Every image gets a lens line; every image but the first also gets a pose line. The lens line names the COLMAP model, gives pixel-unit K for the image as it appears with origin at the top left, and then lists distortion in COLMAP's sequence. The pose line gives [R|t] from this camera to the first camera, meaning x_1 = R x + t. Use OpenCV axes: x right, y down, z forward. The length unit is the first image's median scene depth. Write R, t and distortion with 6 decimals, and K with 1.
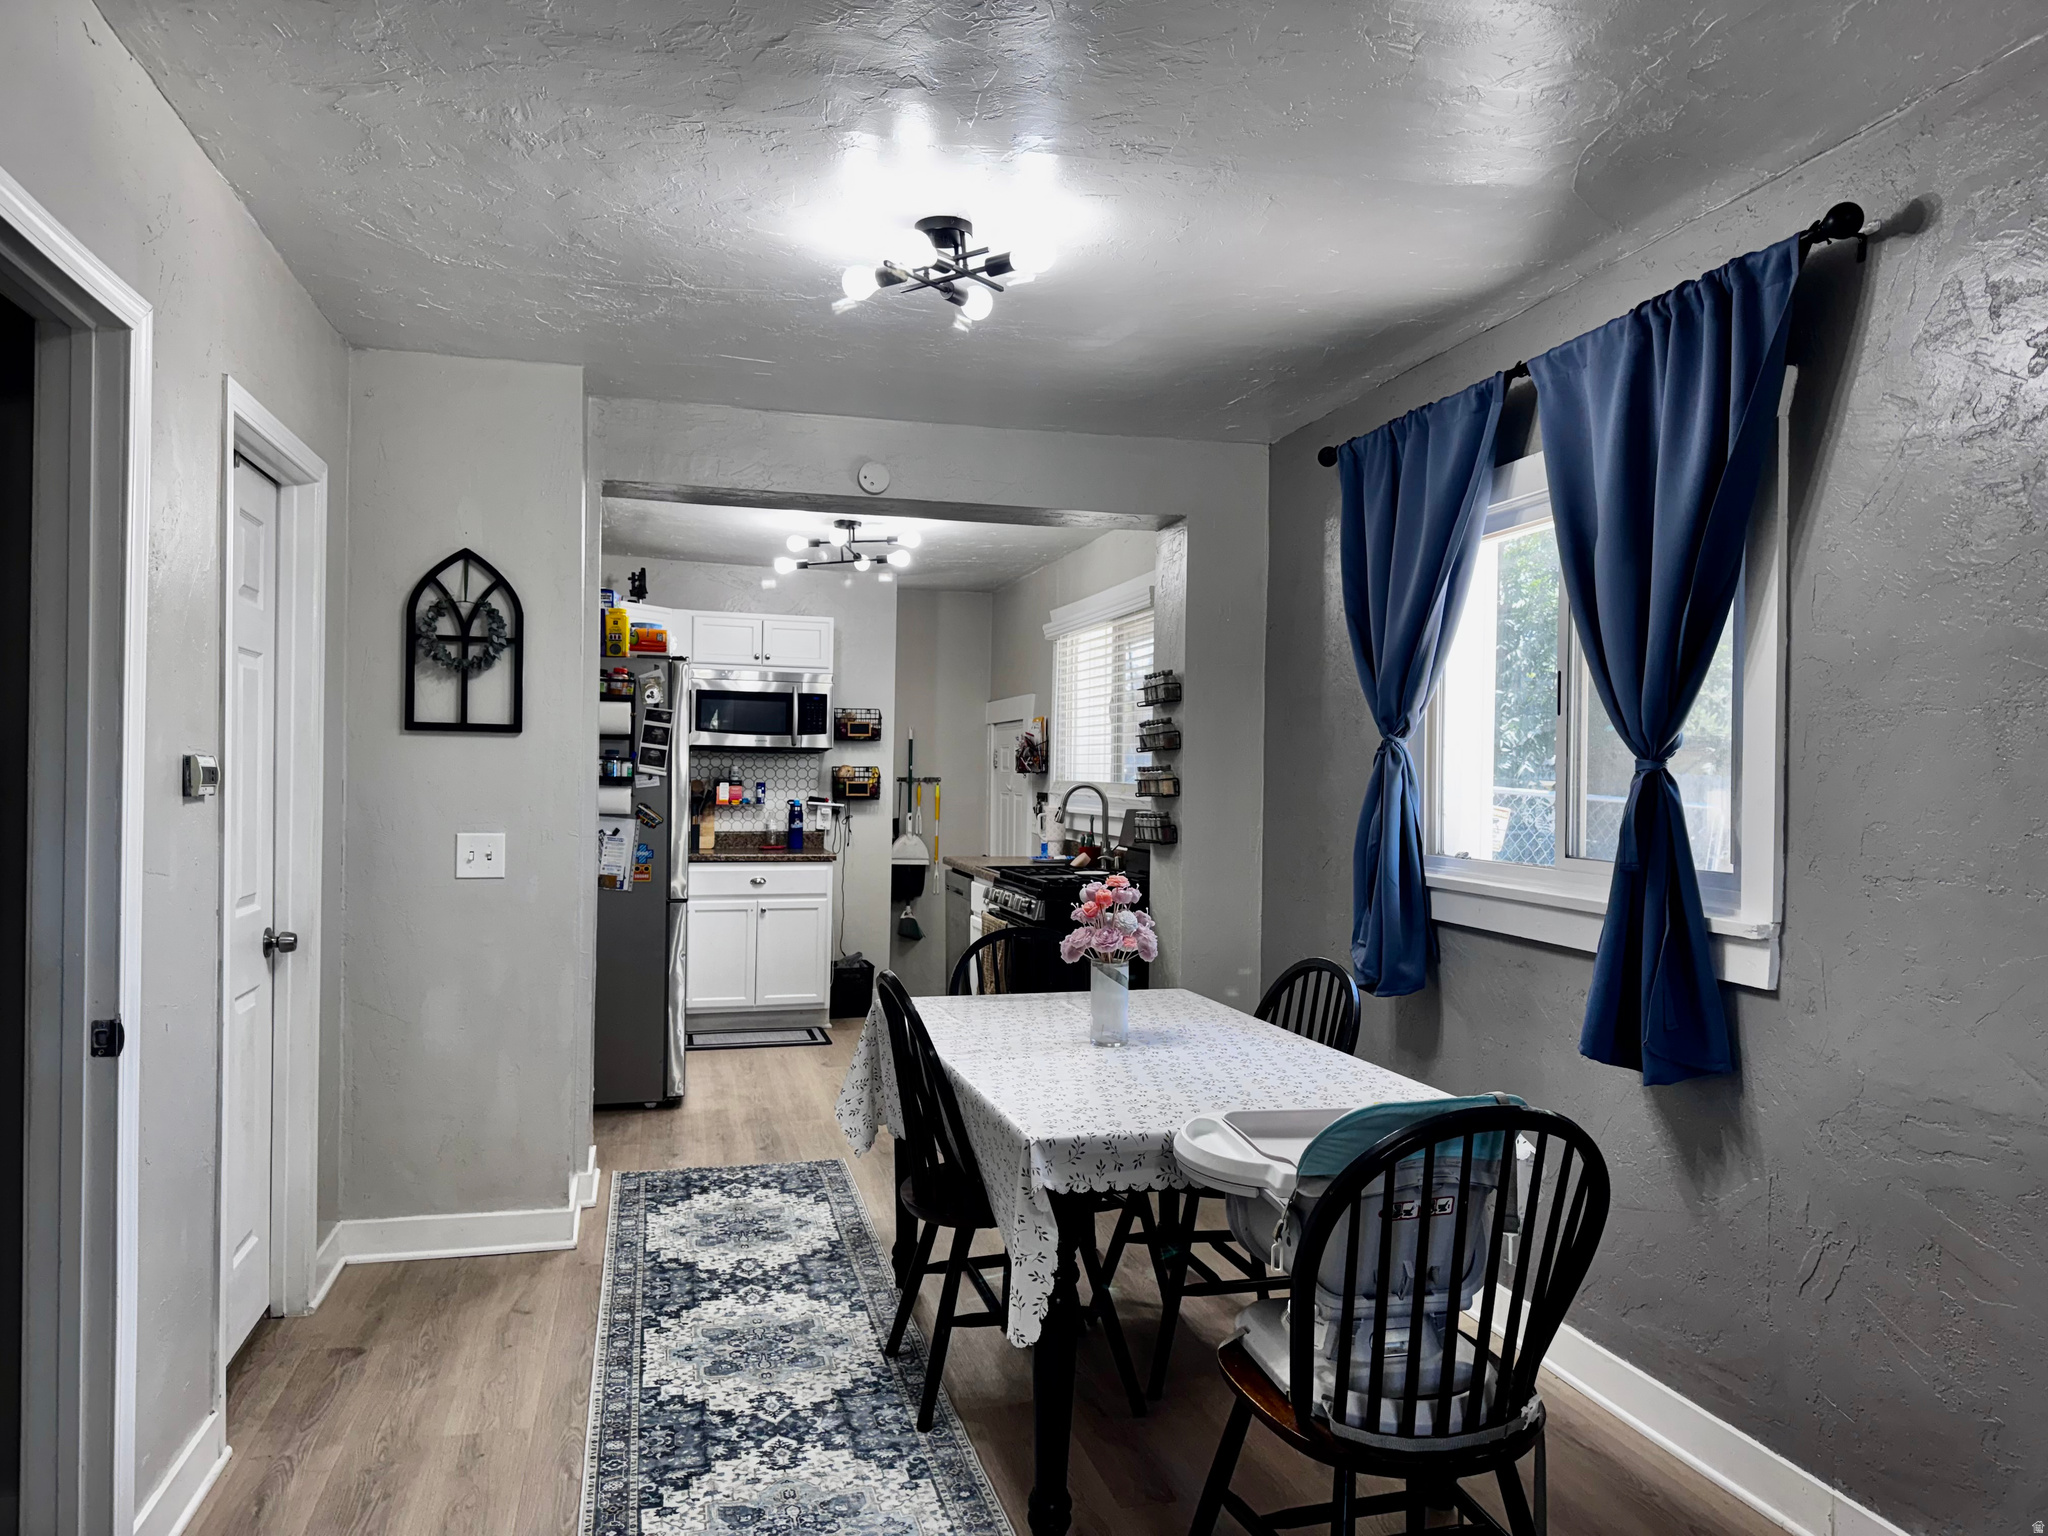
lens RADIAL K [[1433.0, 0, 1021.0], [0, 1433.0, 762.8], [0, 0, 1]] dist [0.088595, 0.494655]
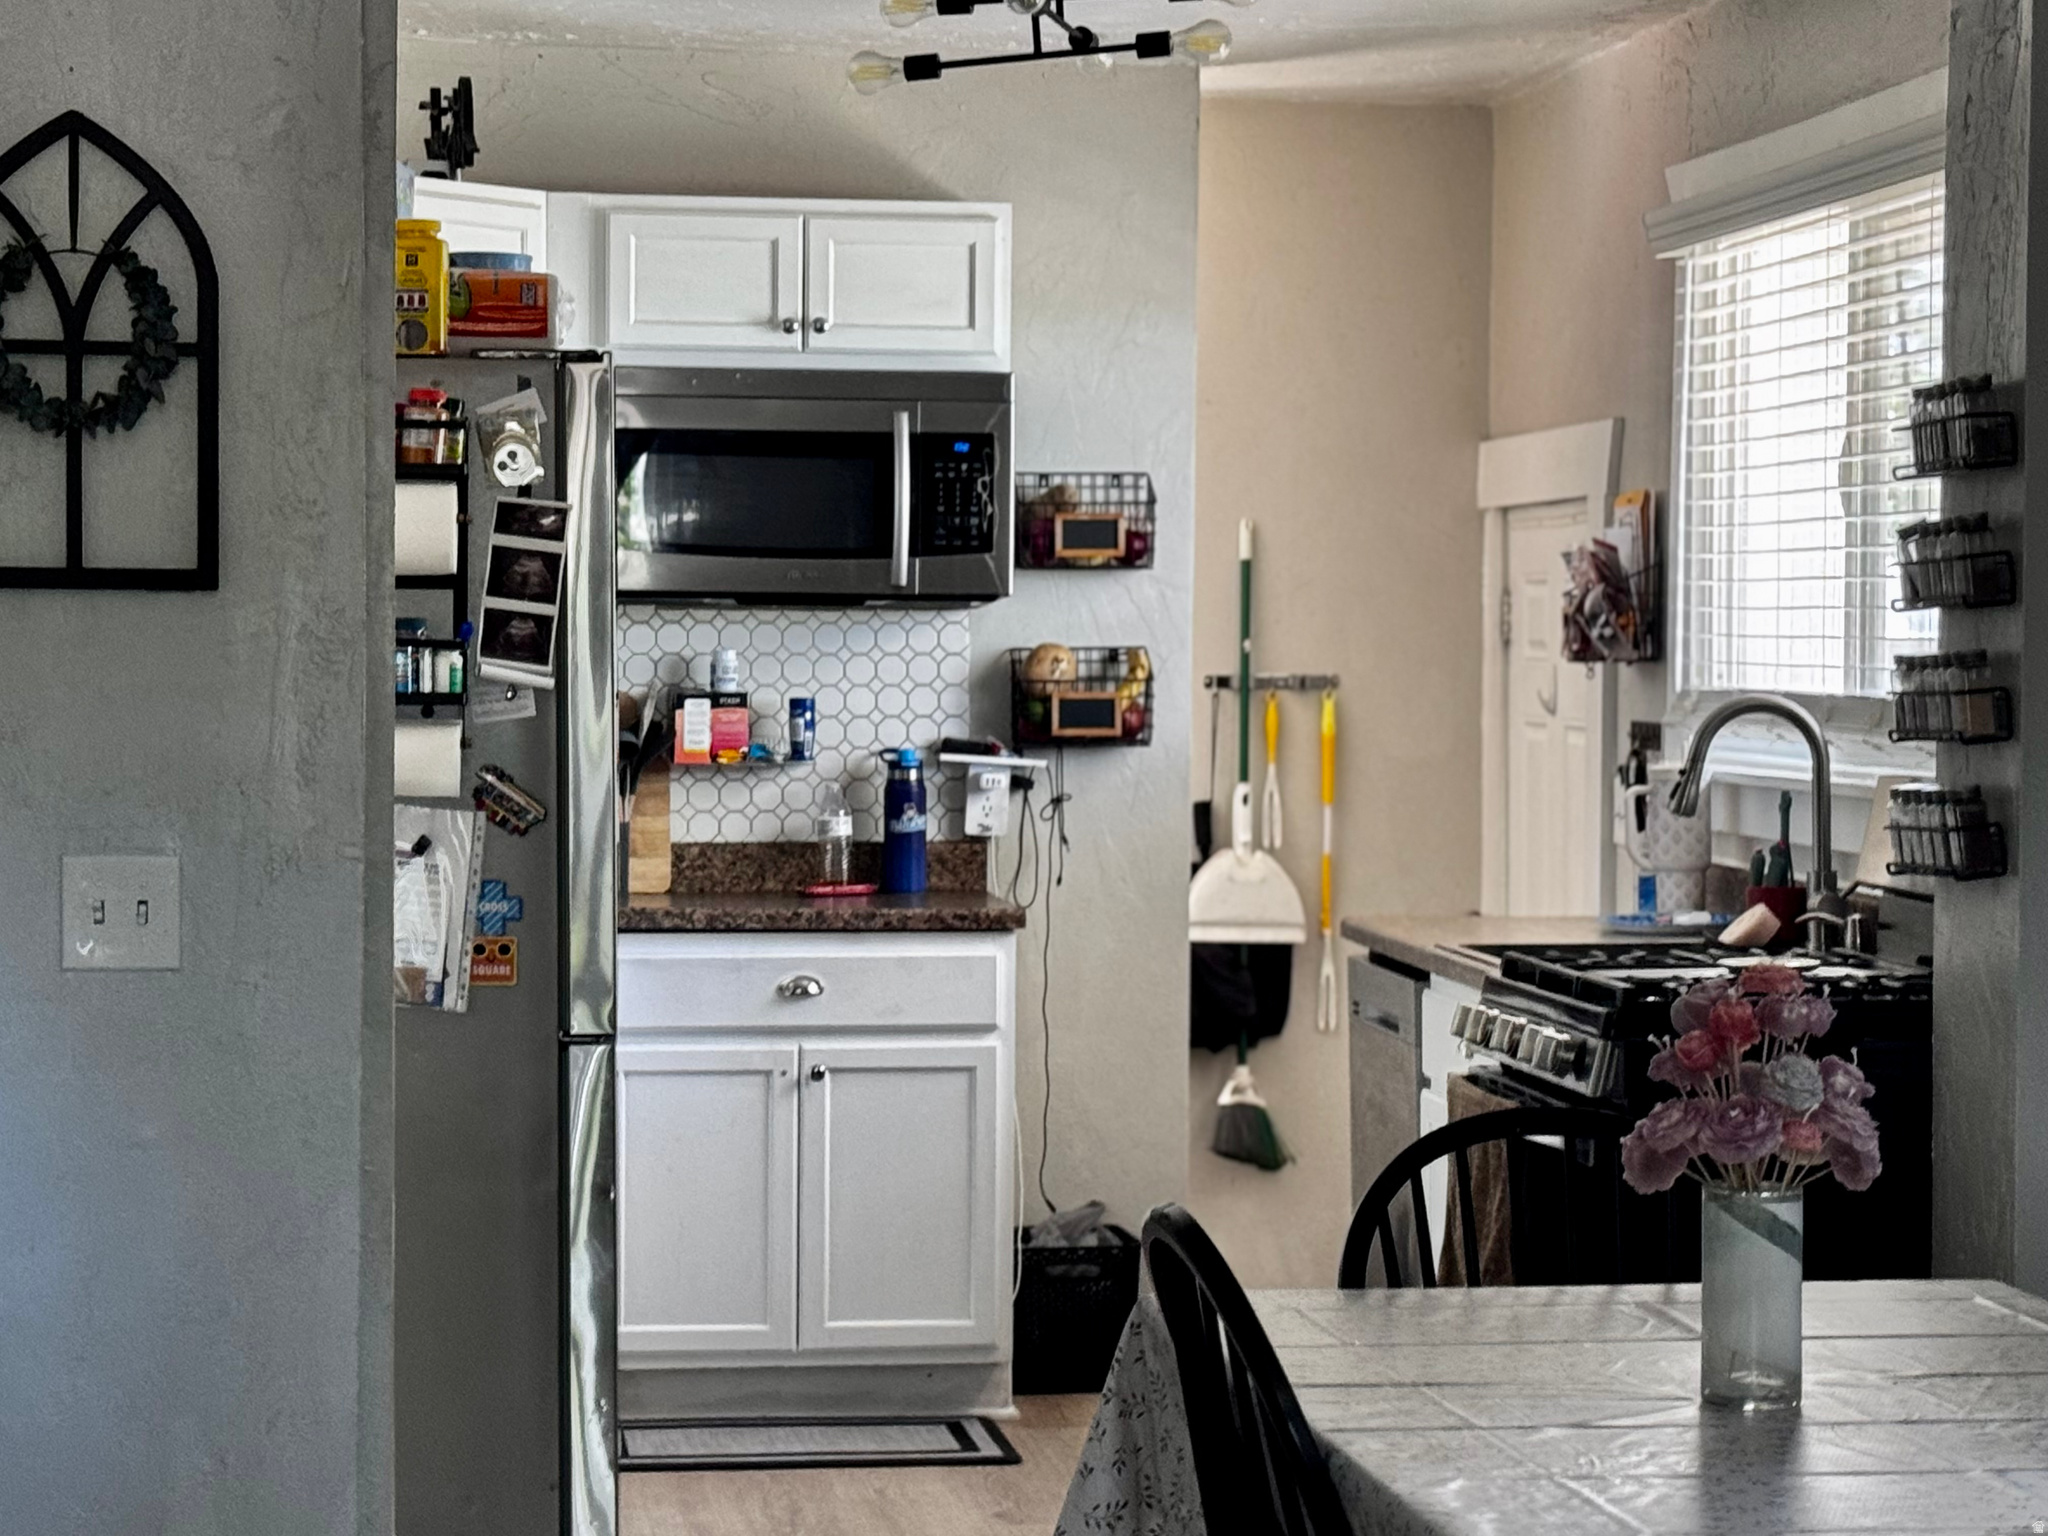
lens RADIAL K [[4873.0, 0, 1024.0], [0, 4873.0, 768.0], [0, 0, 1]] dist [0.051978, -0.093726]
pose [[0.992181, -0.005830, -0.124668, 0.017043], [0.010156, 0.999367, 0.034095, -0.010394], [0.124390, -0.035095, 0.991613, -0.163227]]
